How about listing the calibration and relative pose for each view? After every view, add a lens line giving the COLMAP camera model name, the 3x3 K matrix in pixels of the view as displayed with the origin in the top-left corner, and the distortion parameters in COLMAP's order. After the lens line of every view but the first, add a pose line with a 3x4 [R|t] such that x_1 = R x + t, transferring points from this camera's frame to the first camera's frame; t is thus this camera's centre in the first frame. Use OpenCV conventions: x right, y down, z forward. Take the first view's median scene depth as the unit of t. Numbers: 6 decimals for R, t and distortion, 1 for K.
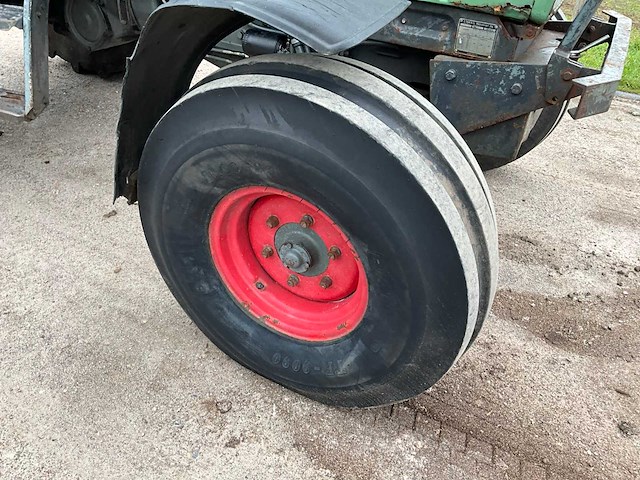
lens RADIAL K [[517.6, 0, 319.5], [0, 517.6, 237.4], [0, 0, 1]] dist [0.088798, -0.163710]
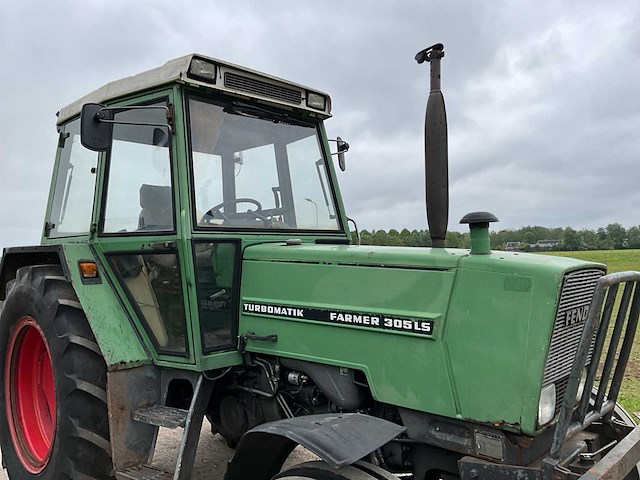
lens RADIAL K [[517.6, 0, 319.5], [0, 517.6, 237.4], [0, 0, 1]] dist [0.088798, -0.163710]
pose [[0.957212, -0.092907, -0.274068, 0.292832], [-0.095925, 0.791651, -0.603396, 0.033956], [0.273026, 0.603868, 0.748866, -0.384455]]
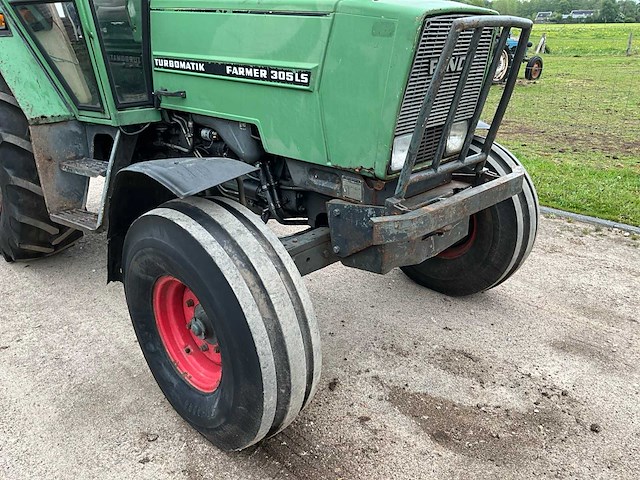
lens RADIAL K [[517.6, 0, 319.5], [0, 517.6, 237.4], [0, 0, 1]] dist [0.088798, -0.163710]
pose [[0.952836, 0.042063, -0.300556, 0.628165], [-0.114814, 0.966703, -0.228698, 0.078001], [0.280928, 0.252420, 0.925939, -0.288120]]
